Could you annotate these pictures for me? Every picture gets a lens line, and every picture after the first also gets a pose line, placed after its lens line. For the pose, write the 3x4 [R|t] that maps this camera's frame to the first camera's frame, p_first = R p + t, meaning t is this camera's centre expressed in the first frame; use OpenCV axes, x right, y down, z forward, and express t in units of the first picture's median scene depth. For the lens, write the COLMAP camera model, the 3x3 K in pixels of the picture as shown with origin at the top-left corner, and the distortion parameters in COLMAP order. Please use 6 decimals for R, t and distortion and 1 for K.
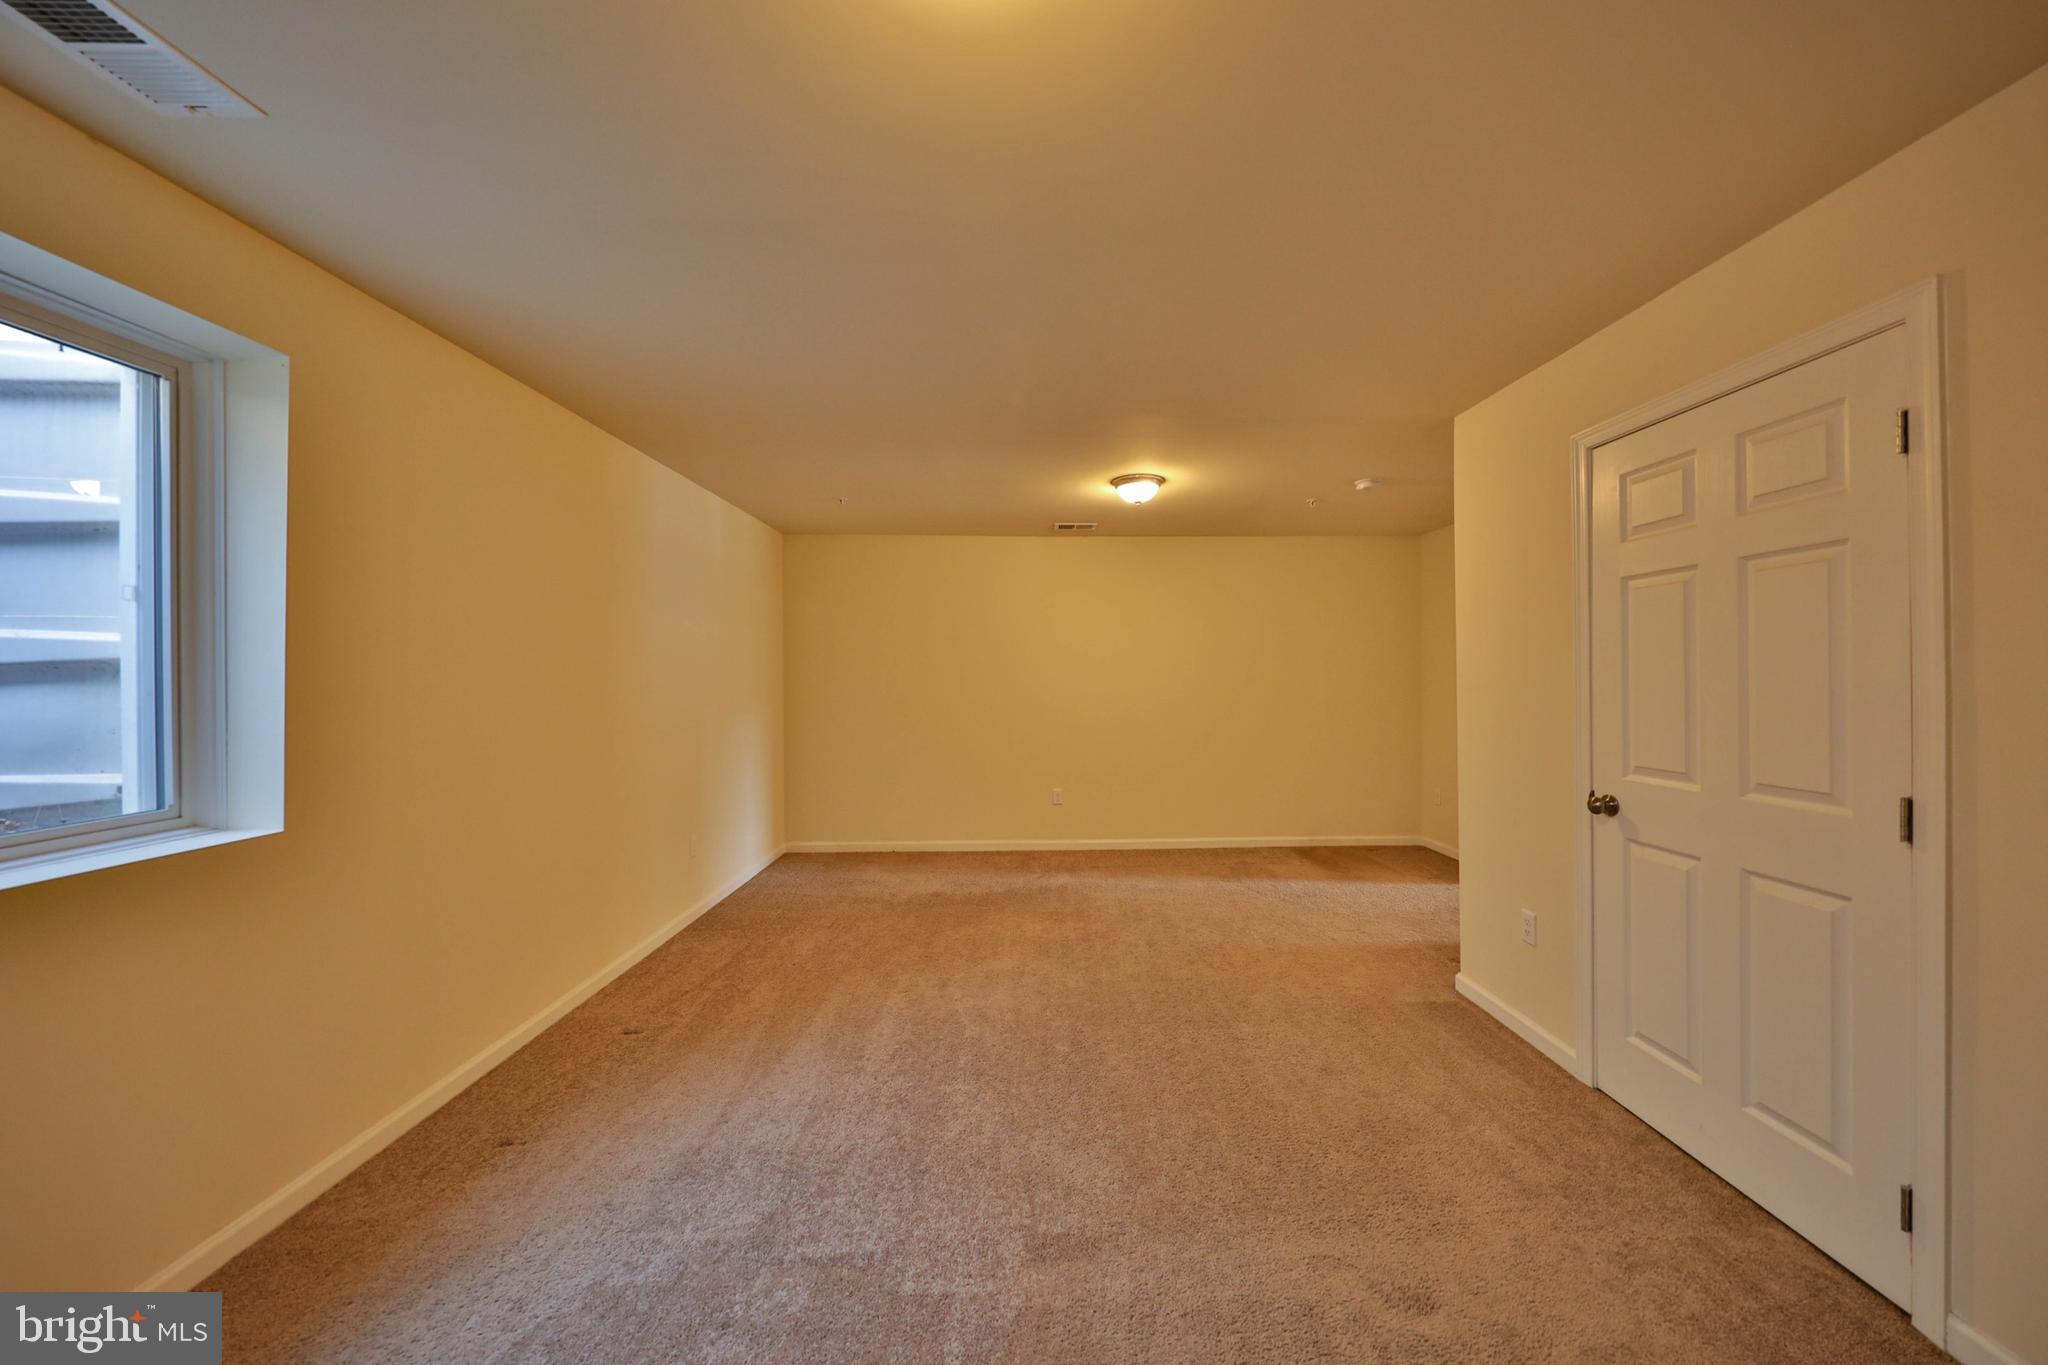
lens RADIAL K [[686.2, 0, 1024.0], [0, 686.2, 682.5], [0, 0, 1]] dist [-0.001068, -0.000116]
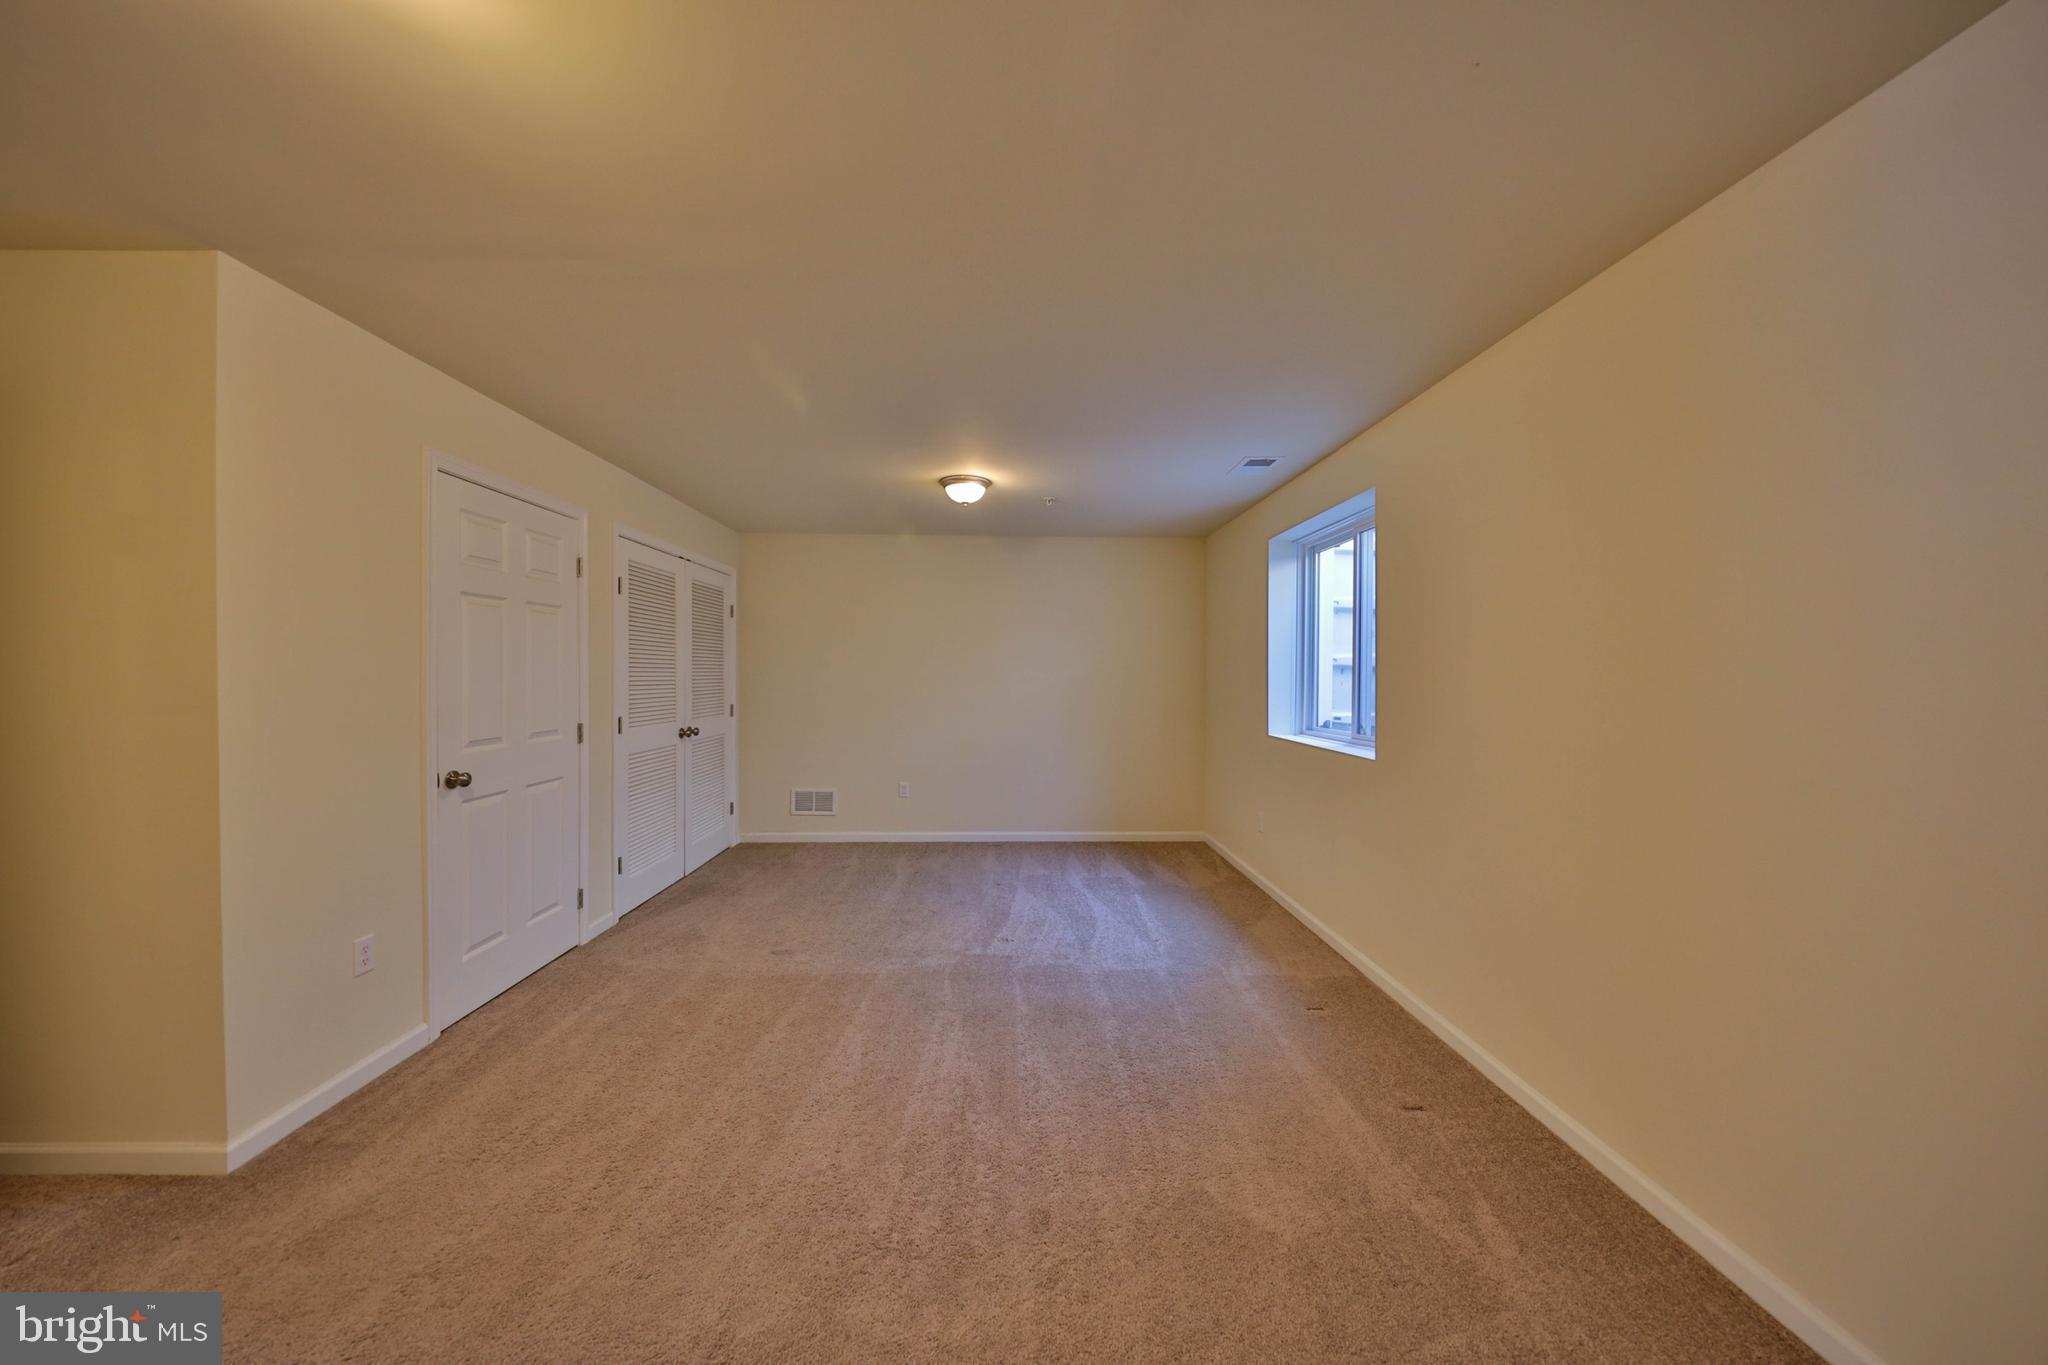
lens RADIAL K [[660.1, 0, 1024.0], [0, 660.1, 682.5], [0, 0, 1]] dist [-0.000564, -0.000074]
pose [[-0.999225, -0.000730, -0.039365, -0.099675], [-0.001539, 0.999788, 0.020522, -0.015763], [0.039341, 0.020566, -0.999014, 2.320056]]
